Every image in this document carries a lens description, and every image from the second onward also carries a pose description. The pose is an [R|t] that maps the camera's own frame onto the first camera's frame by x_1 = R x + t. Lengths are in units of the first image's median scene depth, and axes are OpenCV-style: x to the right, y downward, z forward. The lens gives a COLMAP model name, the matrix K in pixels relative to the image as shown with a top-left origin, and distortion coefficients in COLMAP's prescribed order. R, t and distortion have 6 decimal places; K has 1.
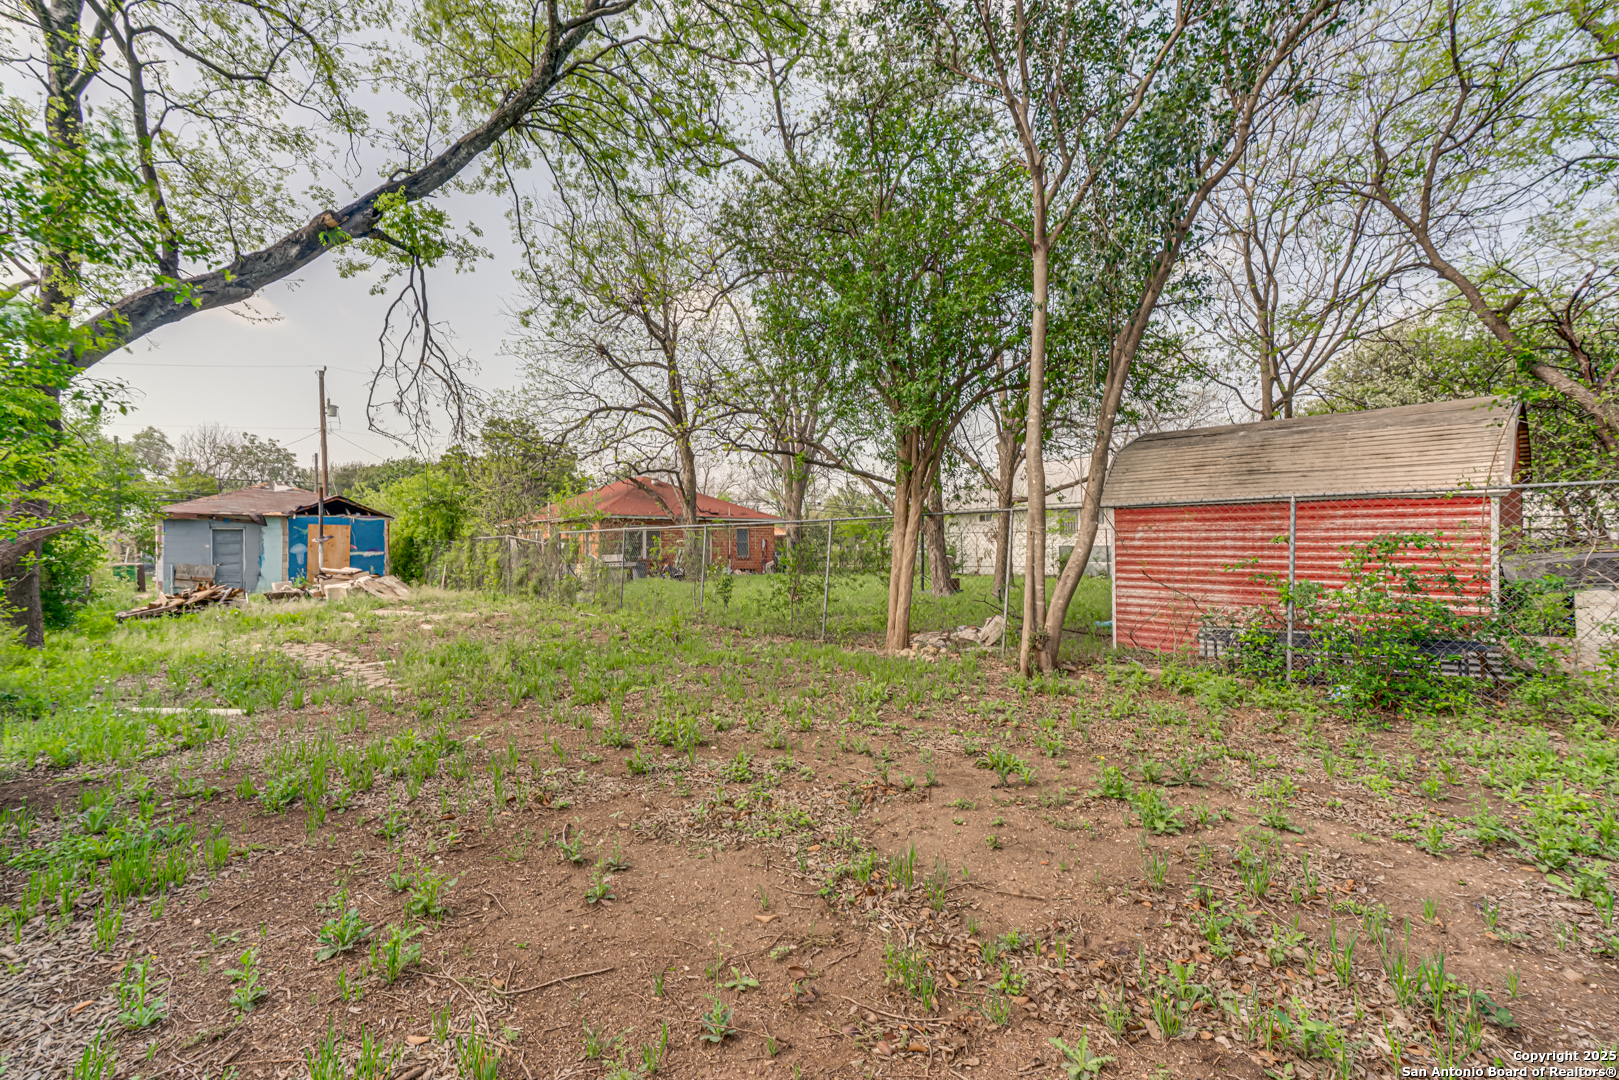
lens RADIAL K [[726.8, 0, 809.5], [0, 726.8, 540.0], [0, 0, 1]] dist [-0.023499, 0.001088]
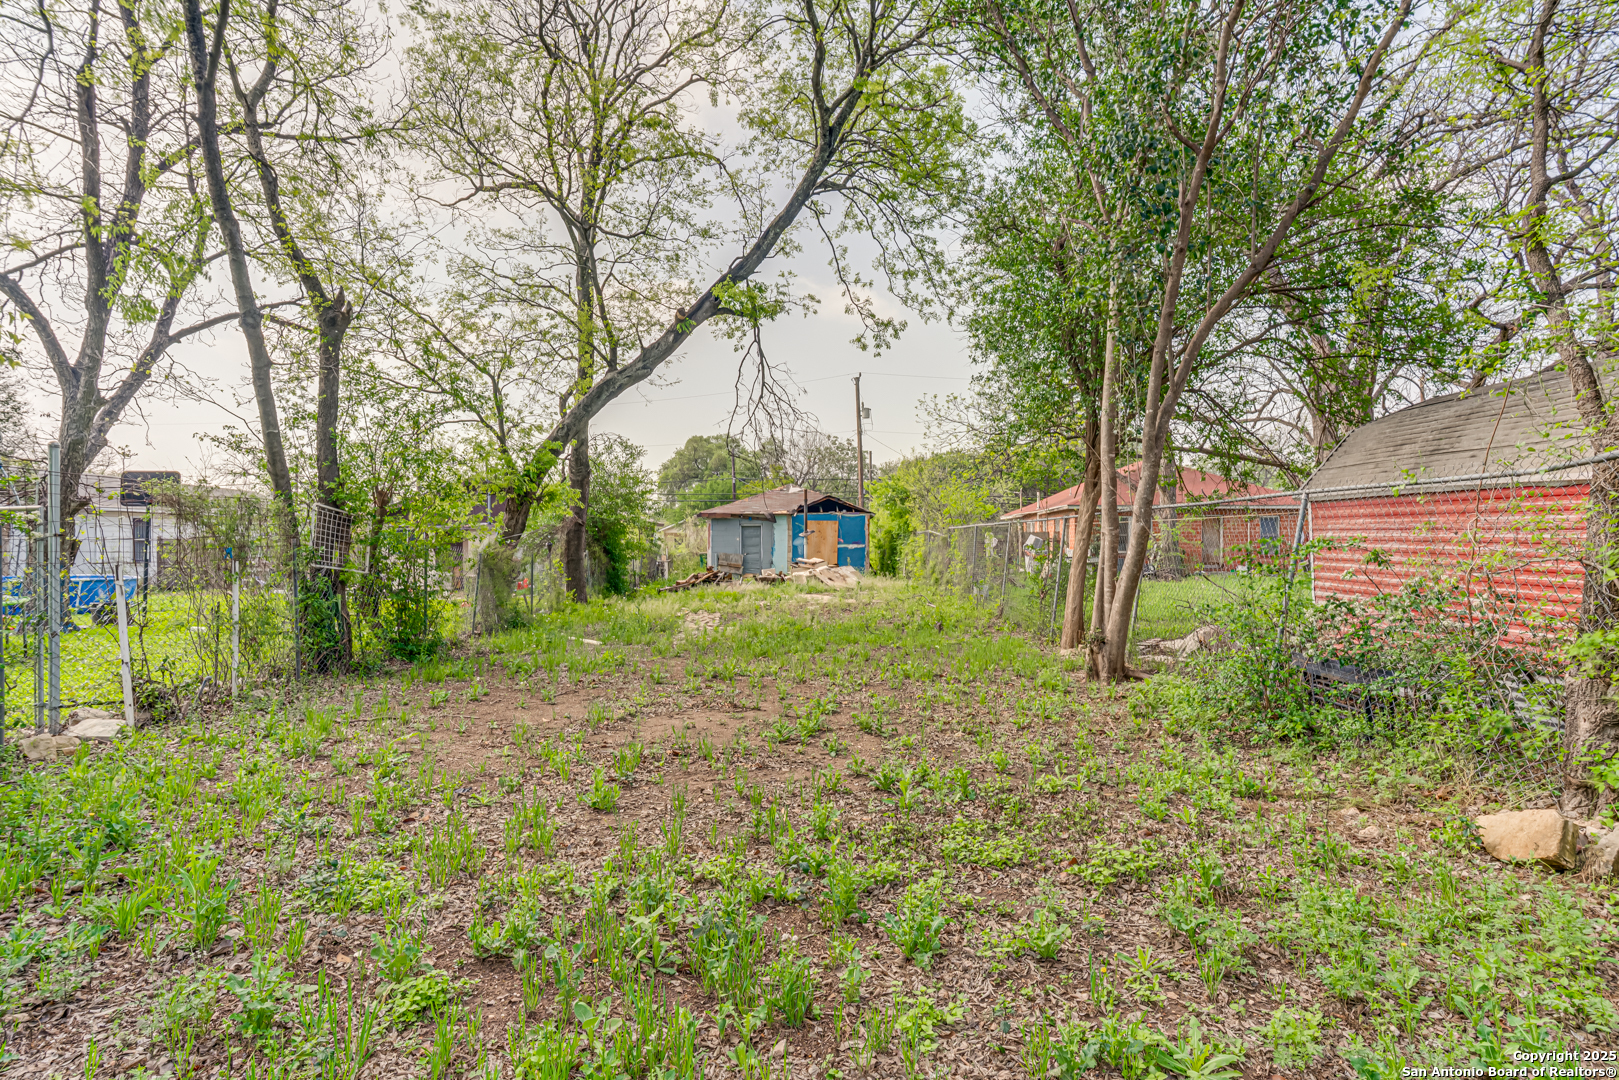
lens RADIAL K [[870.7, 0, 809.5], [0, 870.7, 540.0], [0, 0, 1]] dist [0.001530, 0.001956]
pose [[0.740180, 0.003829, -0.672397, 0.268113], [0.004107, 0.999939, 0.010215, -0.005021], [0.672396, -0.010323, 0.740120, -0.047543]]
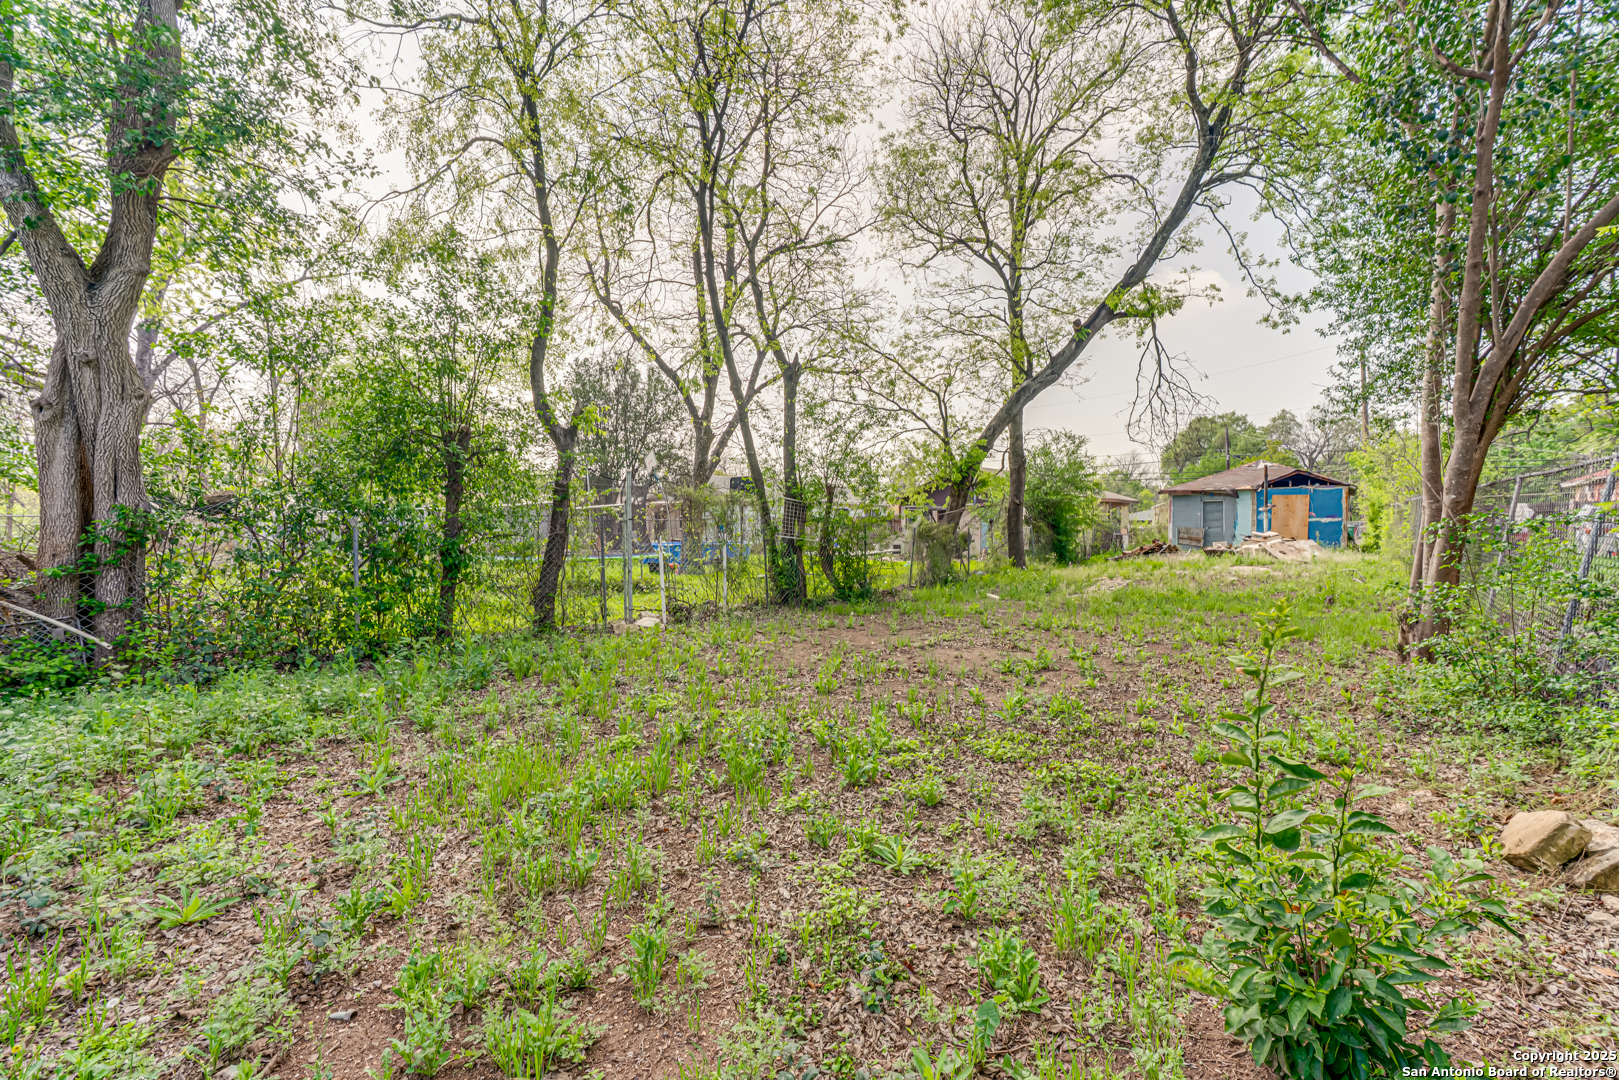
lens RADIAL K [[726.8, 0, 809.5], [0, 726.8, 540.0], [0, 0, 1]] dist [-0.023499, 0.001088]
pose [[0.185185, 0.032255, -0.982174, 0.349961], [0.018827, 0.999161, 0.036363, -0.005645], [0.982523, -0.025225, 0.184423, 0.020401]]
